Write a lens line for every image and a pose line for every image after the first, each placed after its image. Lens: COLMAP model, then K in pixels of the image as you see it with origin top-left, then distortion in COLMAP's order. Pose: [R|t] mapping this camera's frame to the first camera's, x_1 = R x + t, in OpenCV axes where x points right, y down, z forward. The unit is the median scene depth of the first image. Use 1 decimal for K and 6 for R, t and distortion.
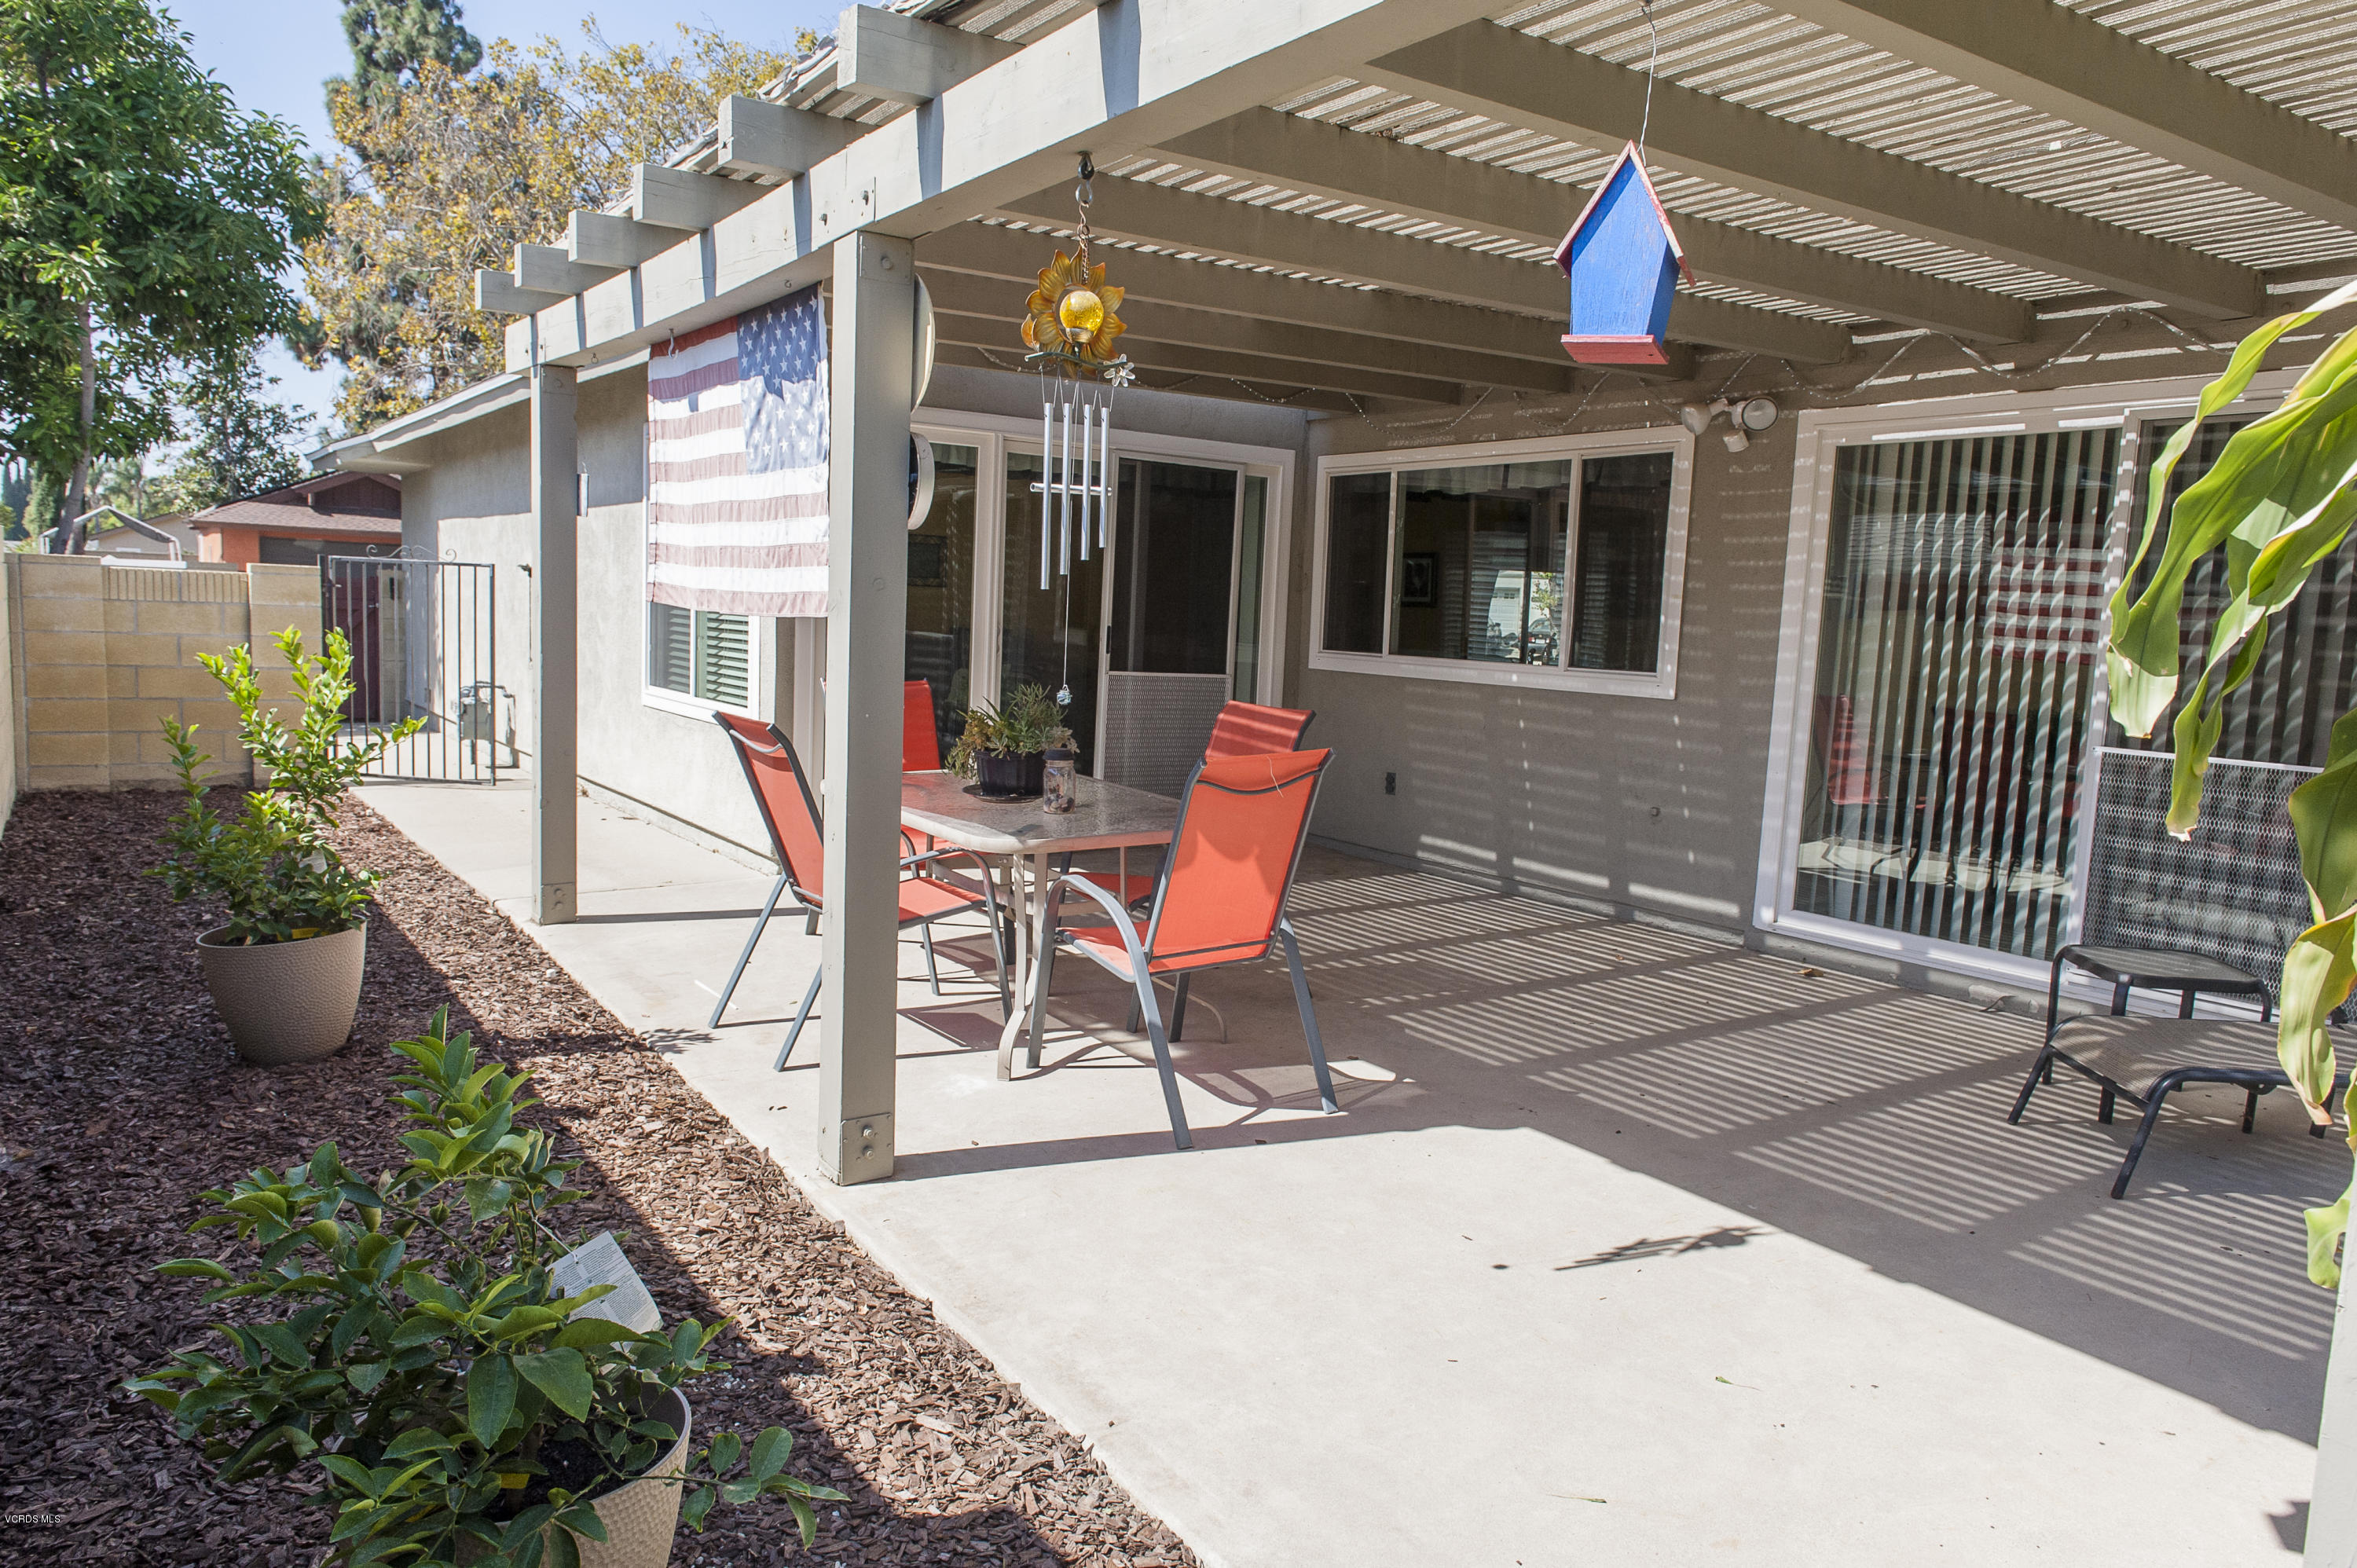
lens RADIAL K [[1595.9, 0, 1217.8], [0, 1595.9, 779.7], [0, 0, 1]] dist [-0.003807, 0.021198]
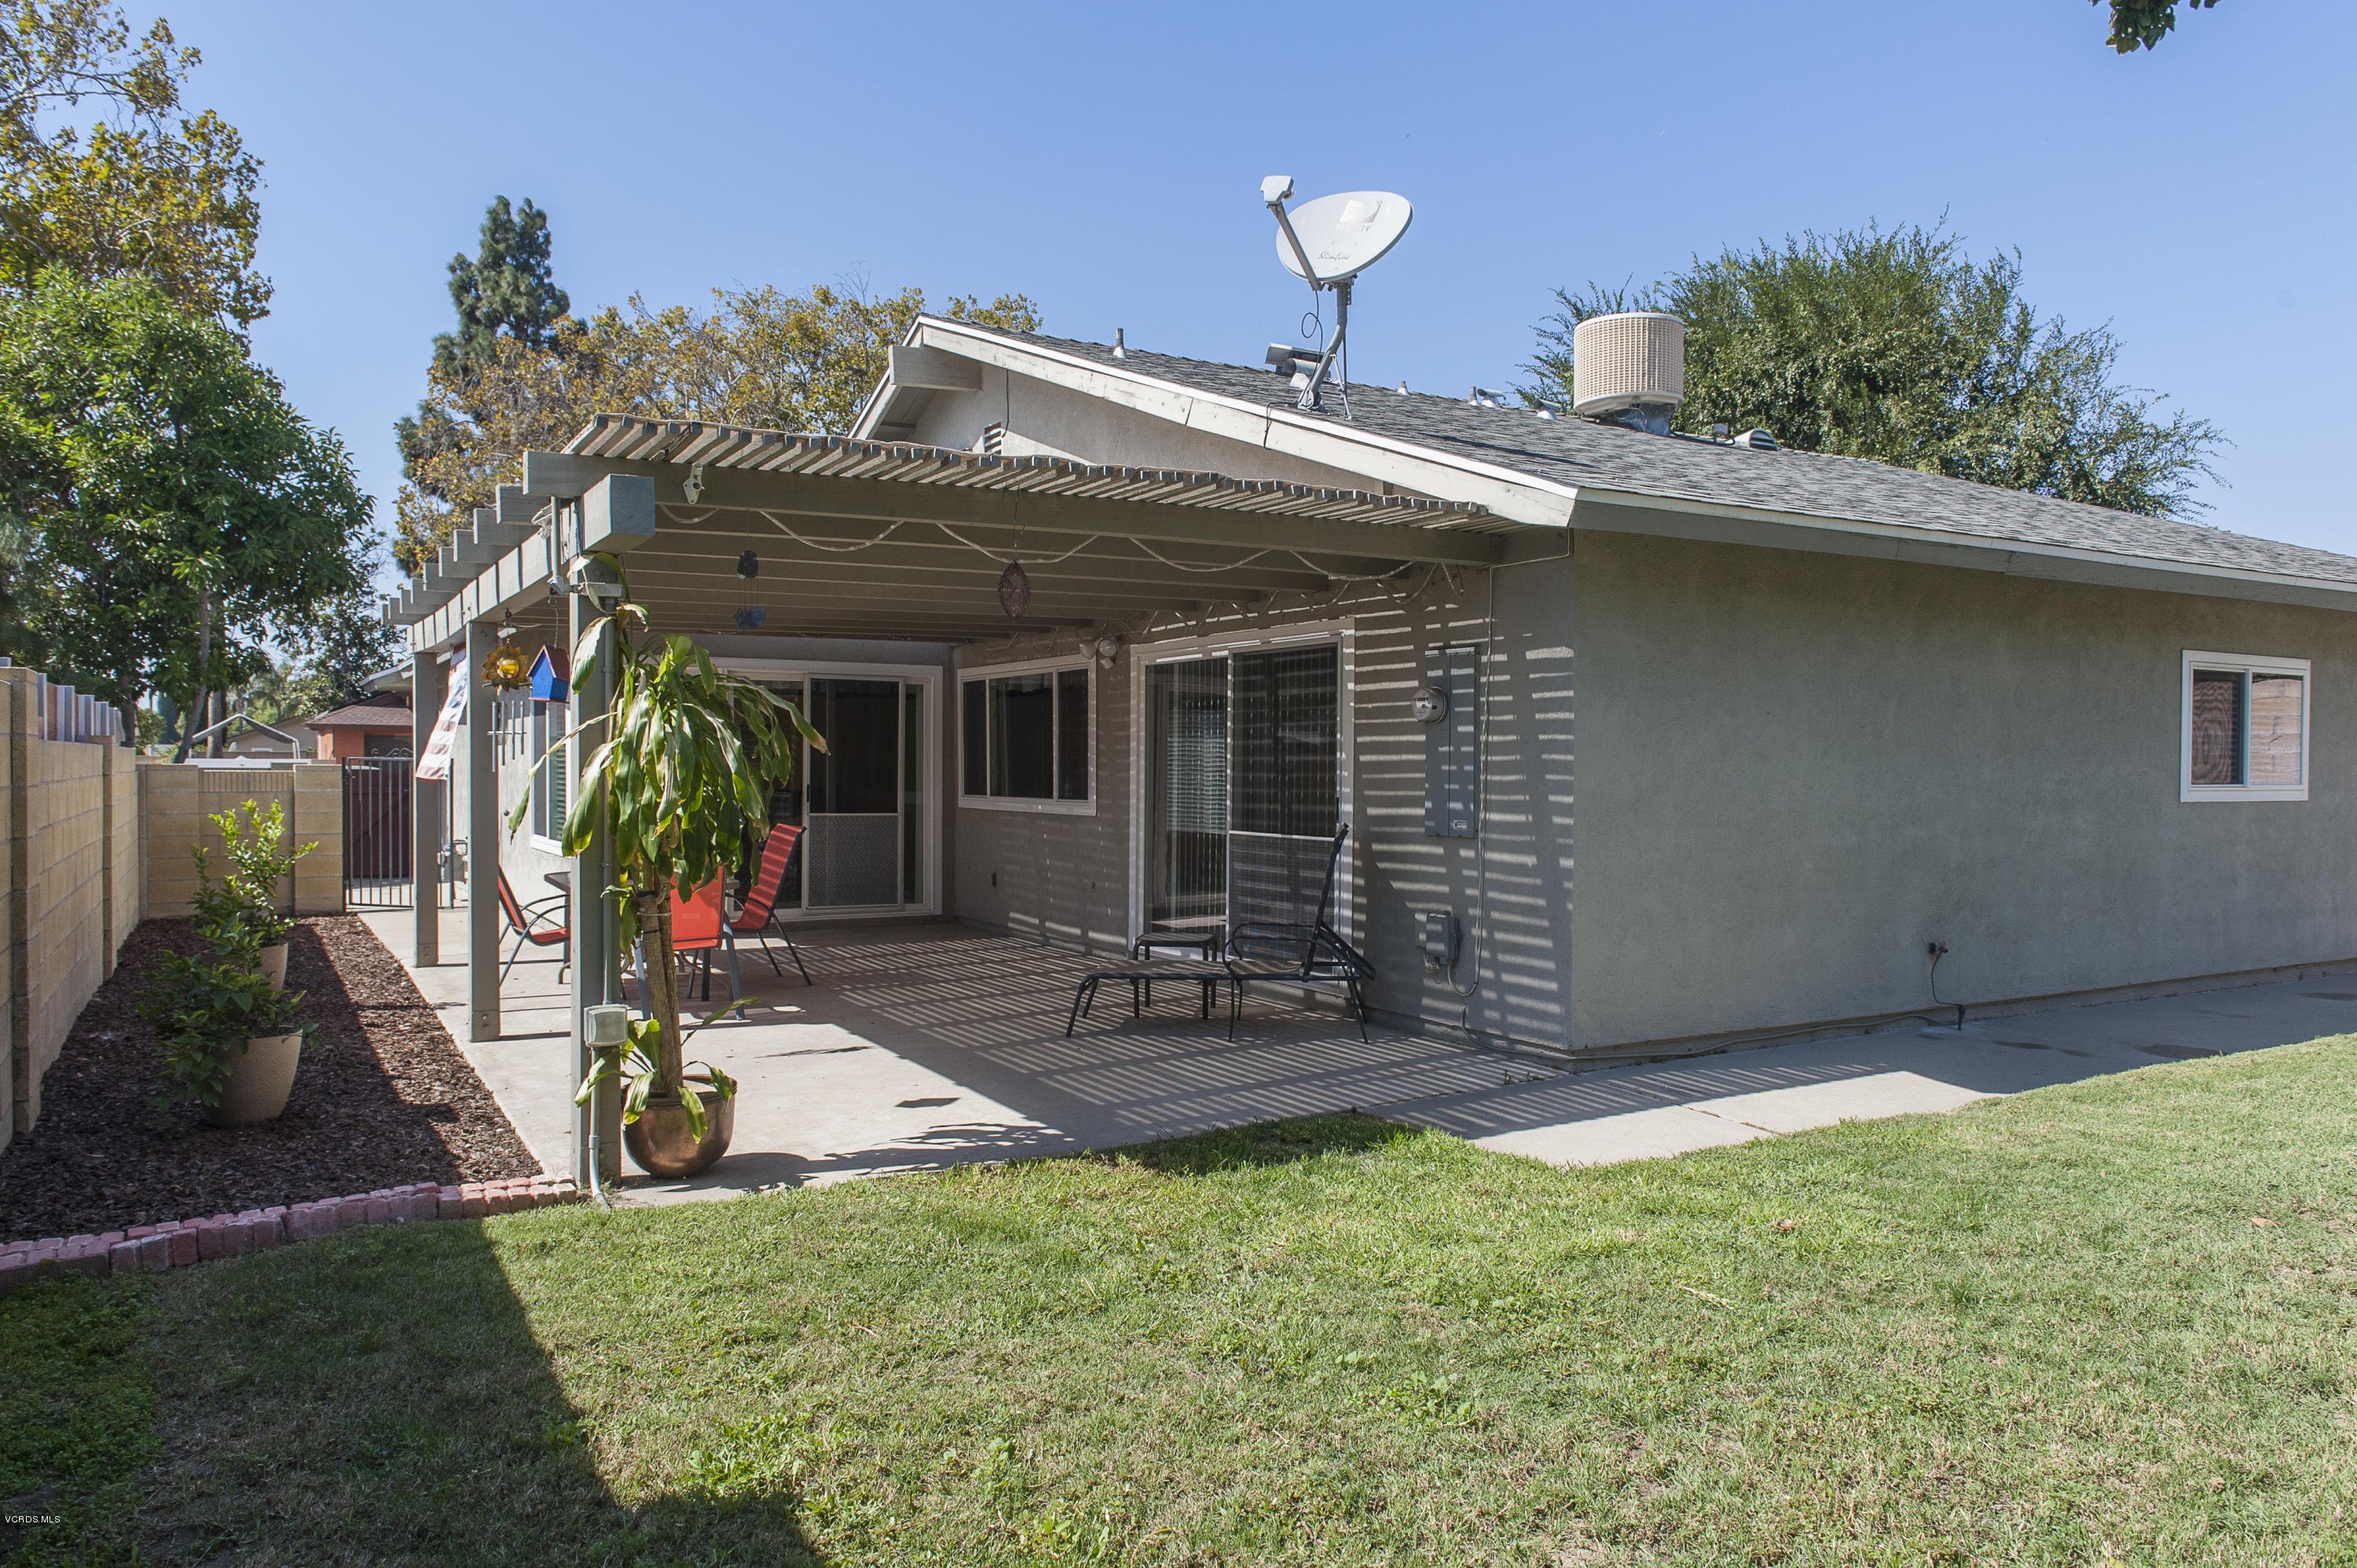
lens RADIAL K [[1581.1, 0, 1178.5], [0, 1581.1, 784.0], [0, 0, 1]] dist [0.031892, -0.001026]
pose [[0.996225, -0.038530, -0.077790, 0.407825], [0.031042, 0.994967, -0.095273, 0.061459], [0.081070, 0.092499, 0.992407, -0.505645]]
